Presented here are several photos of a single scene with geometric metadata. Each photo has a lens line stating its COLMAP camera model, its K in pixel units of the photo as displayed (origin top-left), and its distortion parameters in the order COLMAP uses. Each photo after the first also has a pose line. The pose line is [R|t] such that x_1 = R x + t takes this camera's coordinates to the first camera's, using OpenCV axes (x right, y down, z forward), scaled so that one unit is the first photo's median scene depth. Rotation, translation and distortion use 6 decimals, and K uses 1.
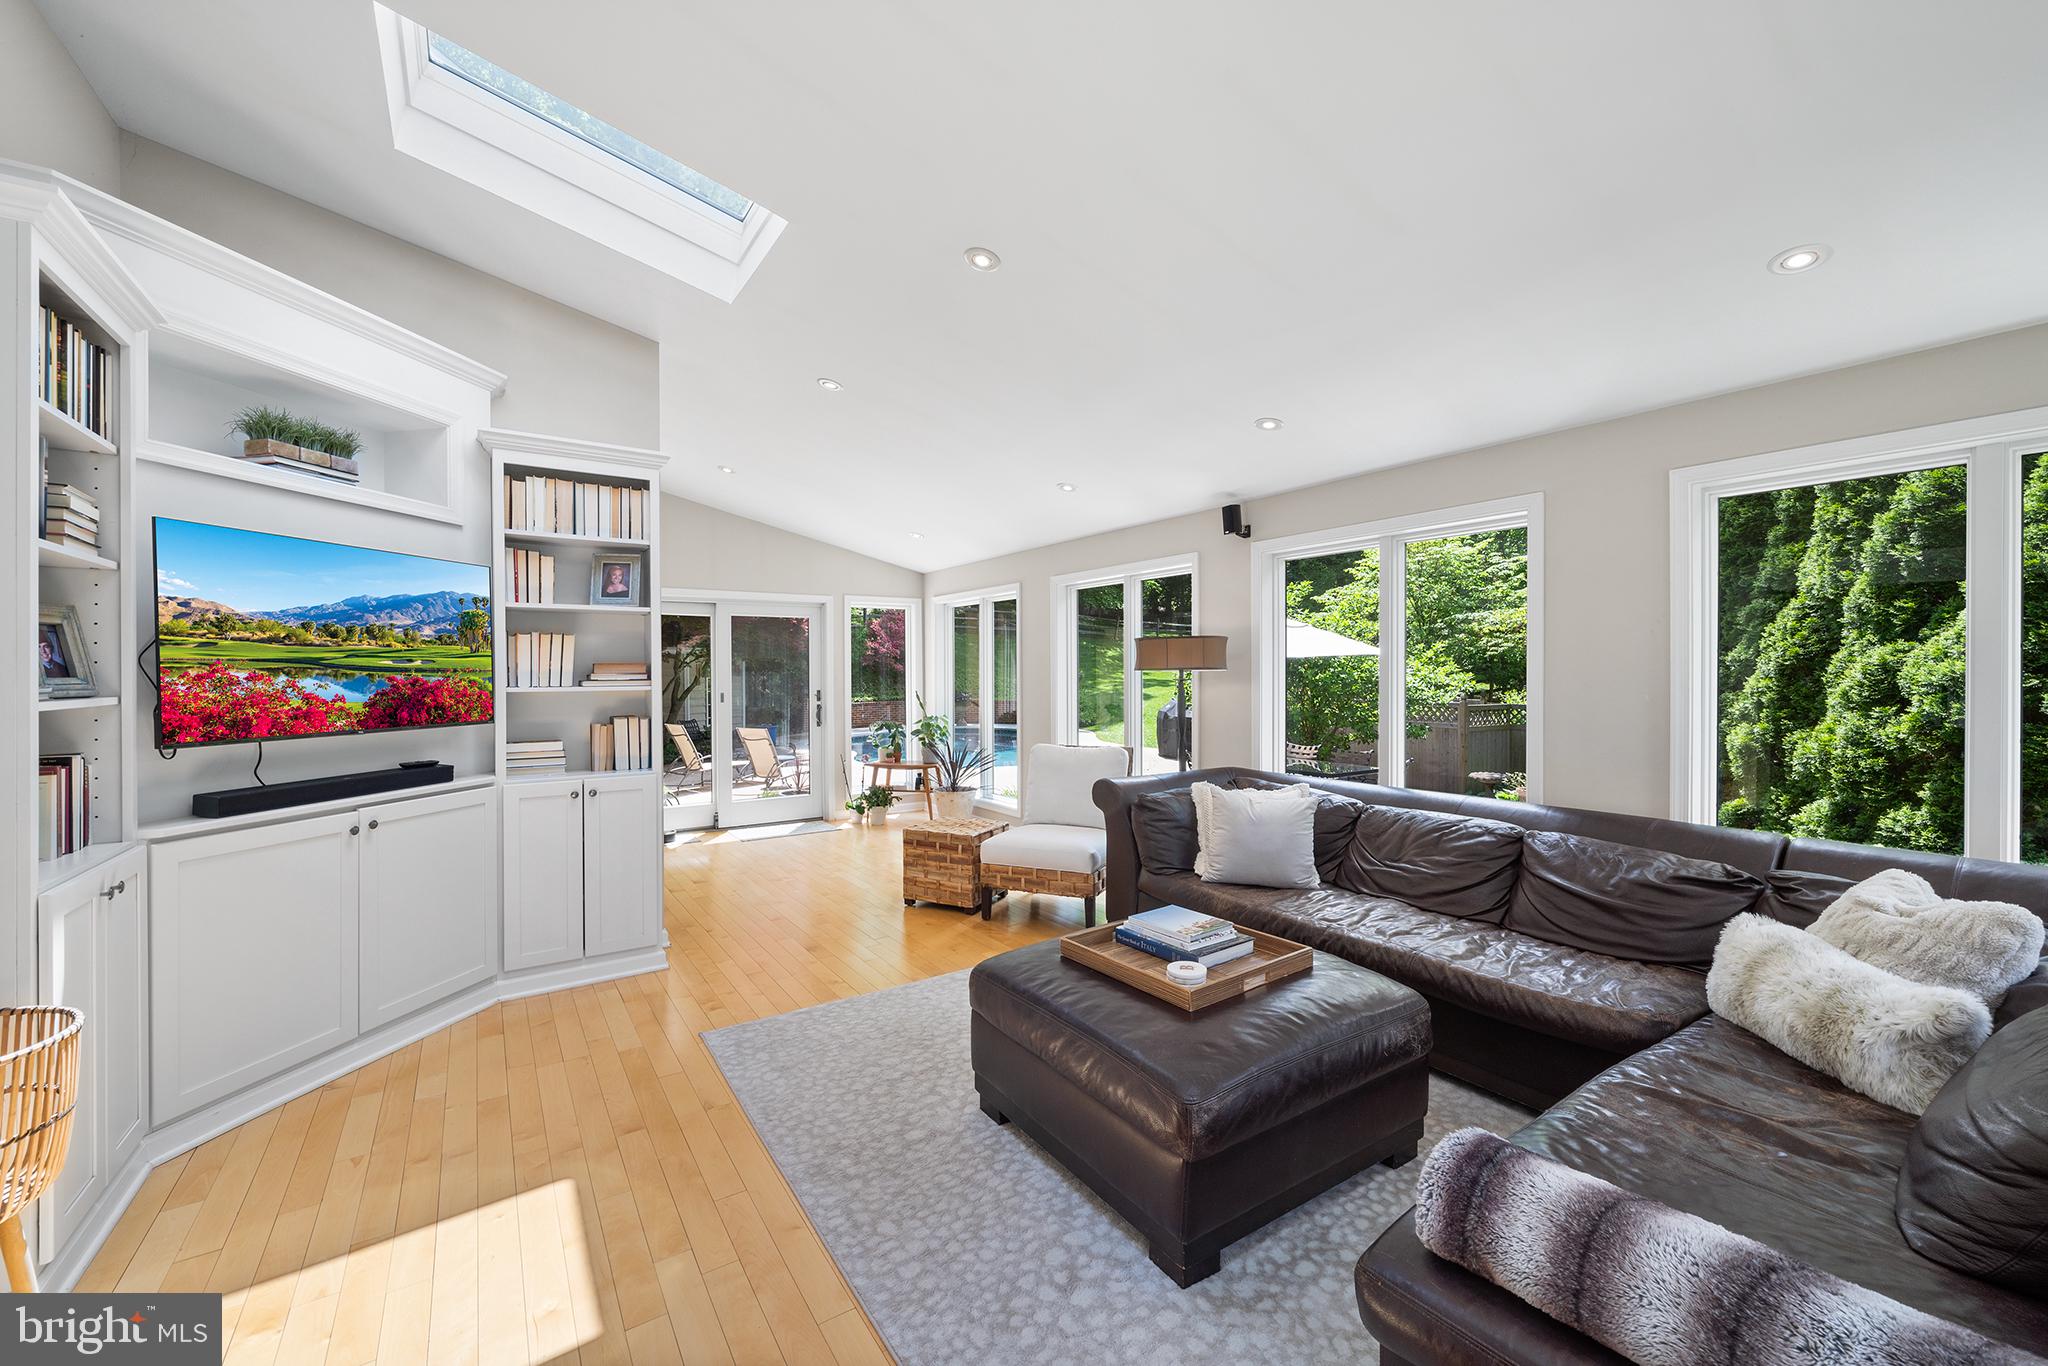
lens RADIAL K [[801.7, 0, 1024.5], [0, 801.7, 676.1], [0, 0, 1]] dist [-0.002701, -0.000136]
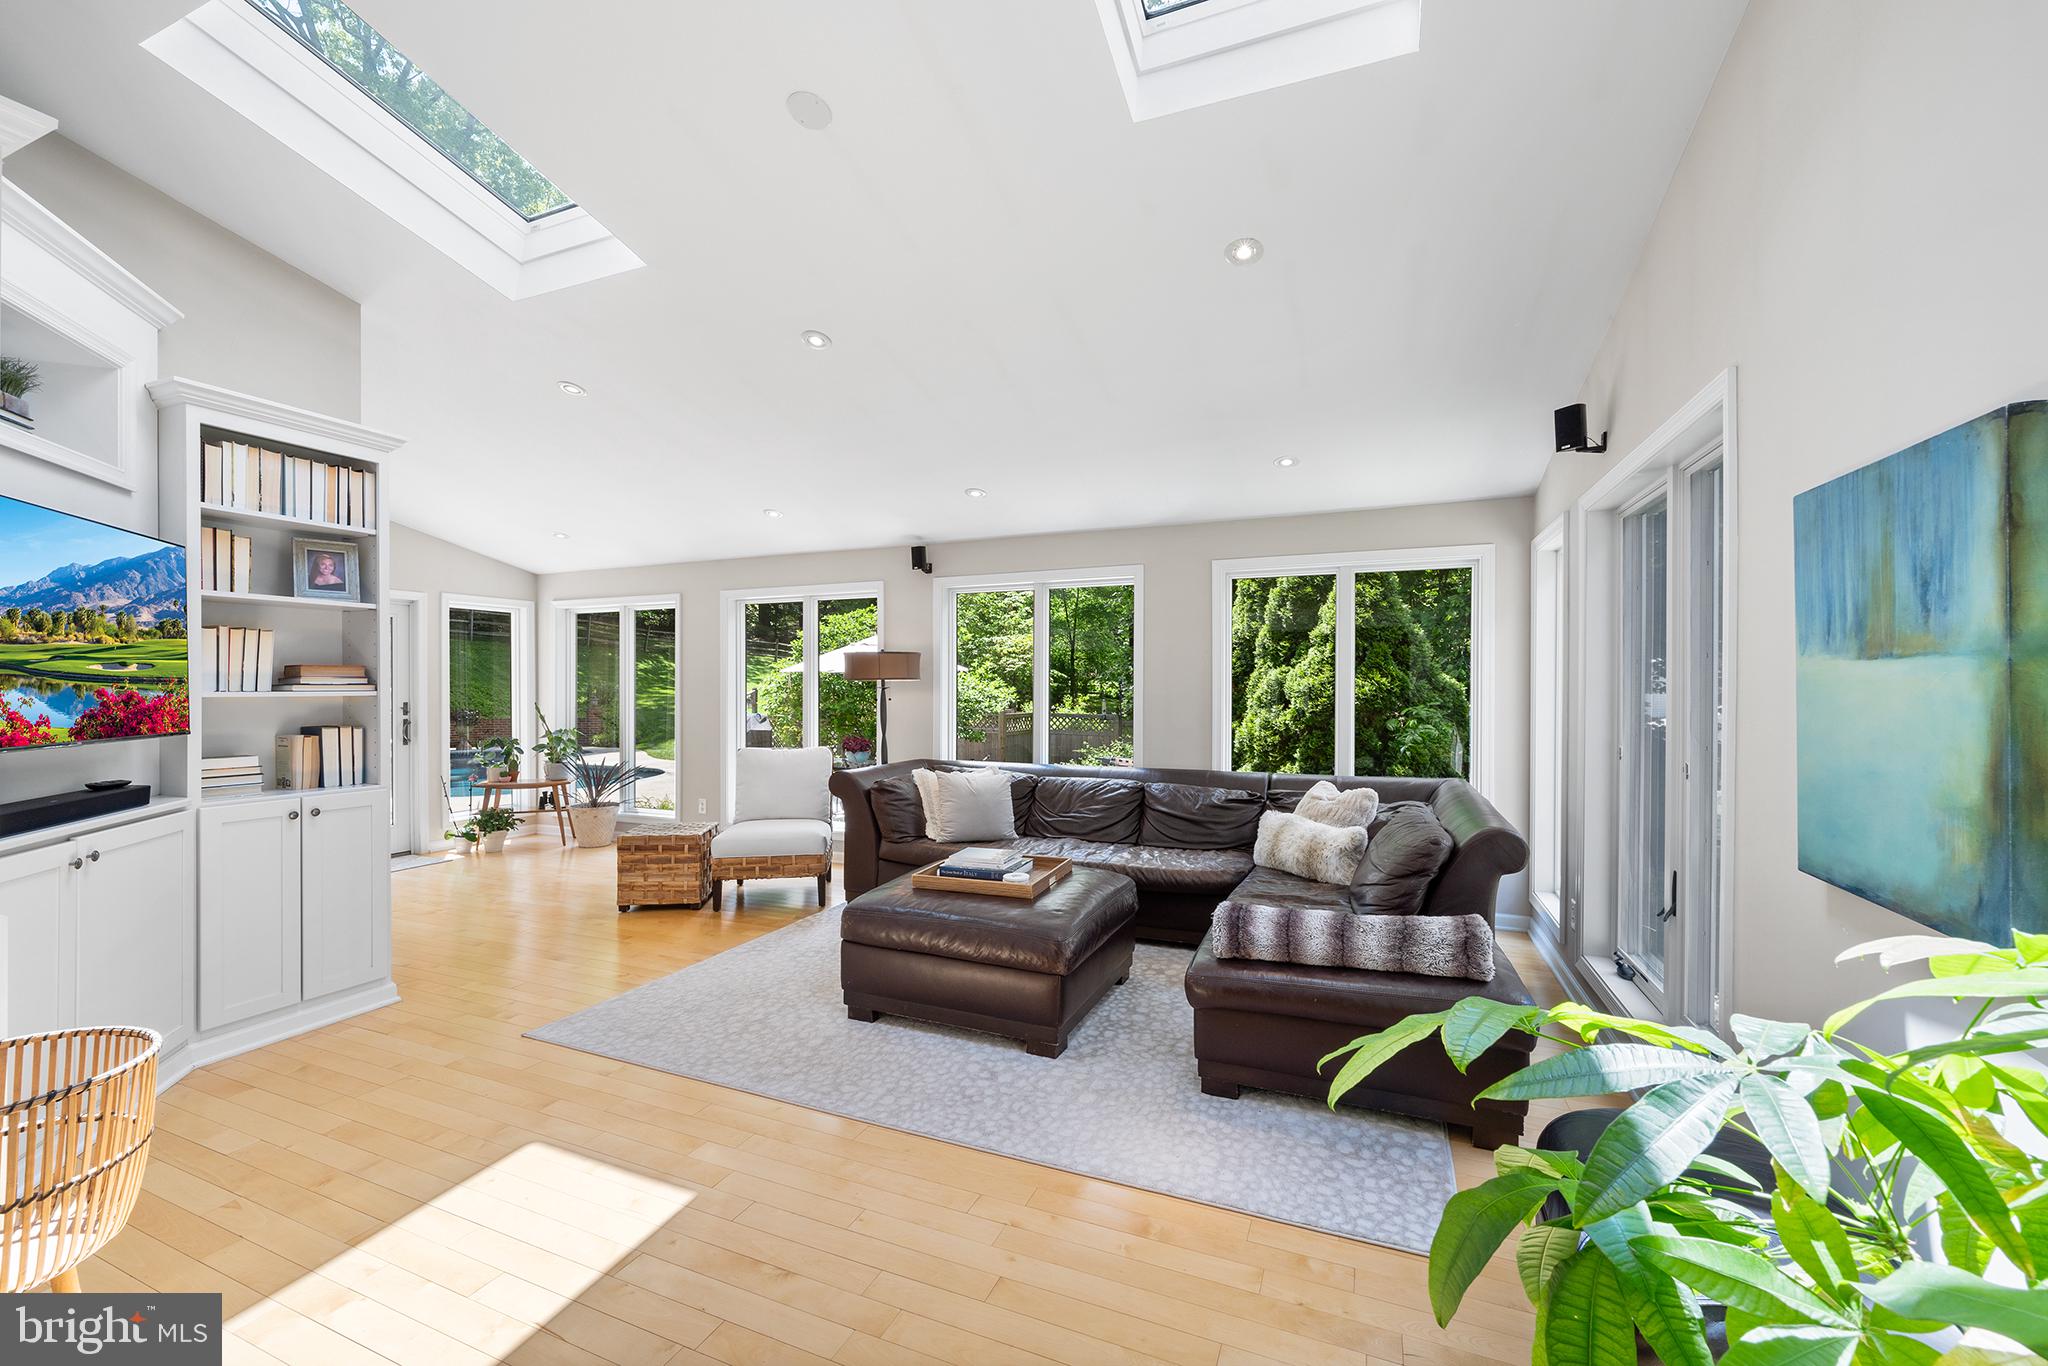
lens RADIAL K [[801.9, 0, 1025.5], [0, 801.9, 690.8], [0, 0, 1]] dist [-0.002652, -0.000256]
pose [[0.840442, 0.000939, 0.541901, -0.340101], [-0.000516, 0.999999, -0.000933, 0.012272], [-0.541902, 0.000505, 0.840442, -0.151592]]
